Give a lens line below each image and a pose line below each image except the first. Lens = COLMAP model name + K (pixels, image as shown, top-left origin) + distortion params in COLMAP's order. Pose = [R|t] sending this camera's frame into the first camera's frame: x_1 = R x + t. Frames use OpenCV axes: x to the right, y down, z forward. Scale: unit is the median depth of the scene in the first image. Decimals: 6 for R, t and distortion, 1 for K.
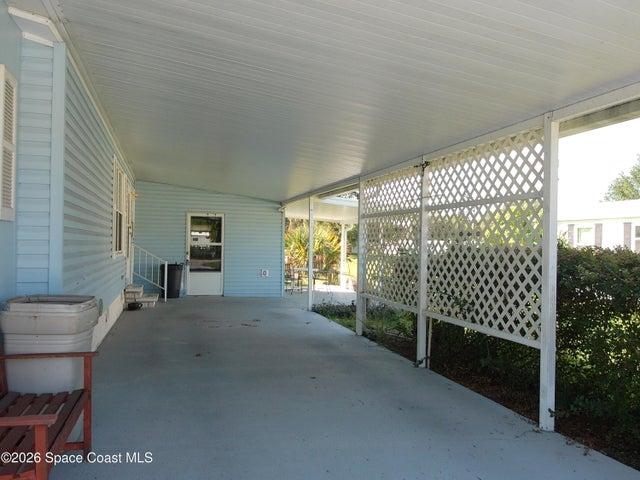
lens RADIAL K [[521.0, 0, 319.9], [0, 521.0, 240.7], [0, 0, 1]] dist [0.029756, -0.016493]
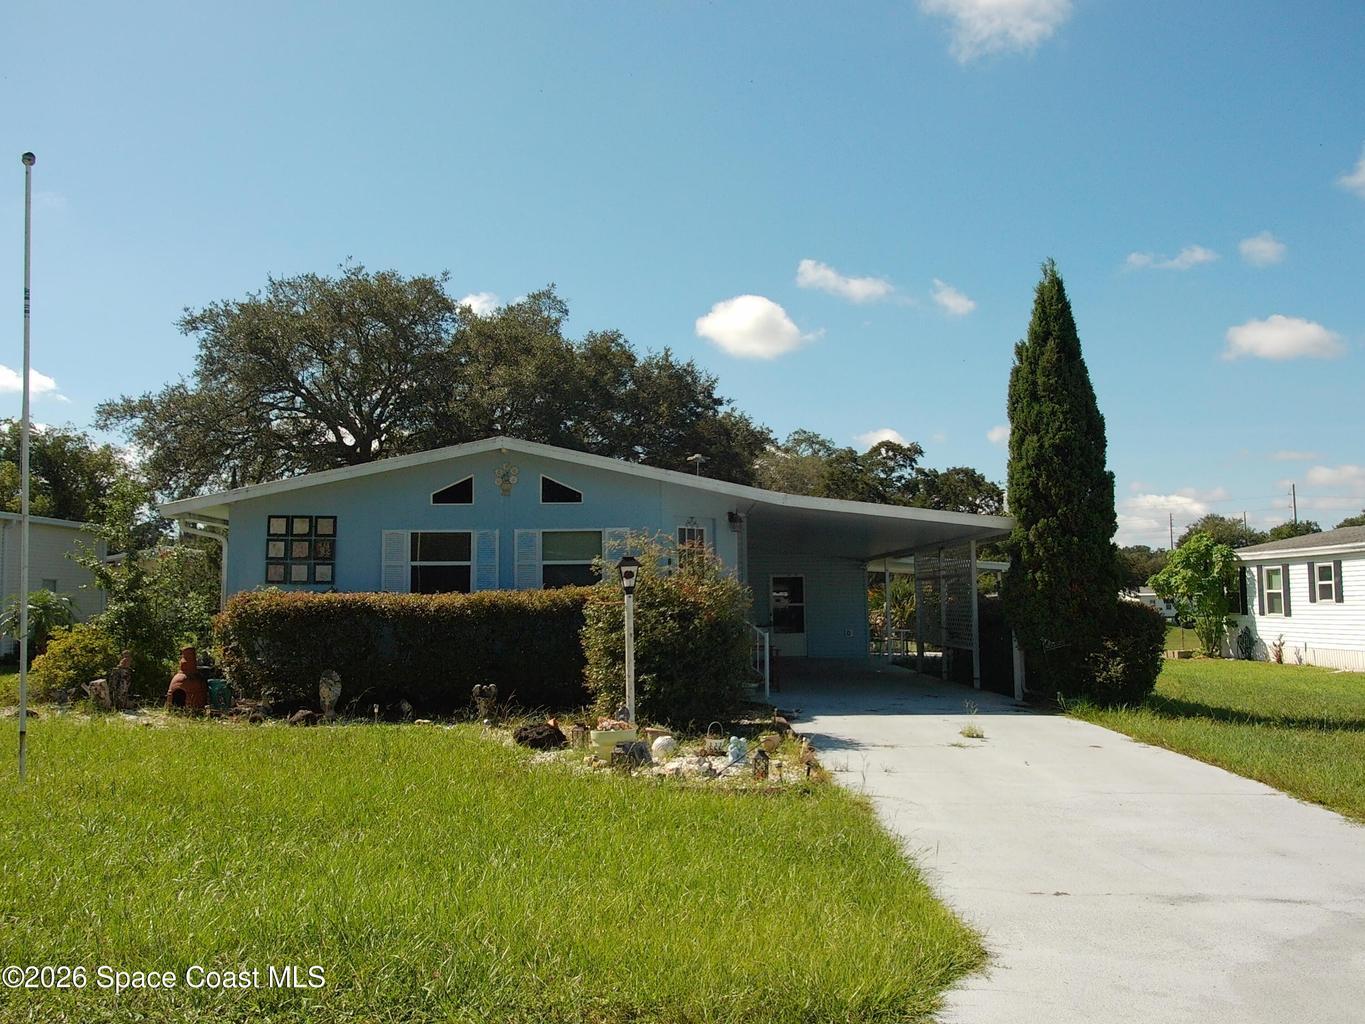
lens RADIAL K [[1111.2, 0, 687.9], [0, 1111.2, 511.1], [0, 0, 1]] dist [0.029756, -0.016493]
pose [[0.965028, -0.050815, -0.257175, 0.148992], [0.030836, 0.996226, -0.081130, -0.005247], [0.260327, 0.070363, 0.962953, -1.084892]]
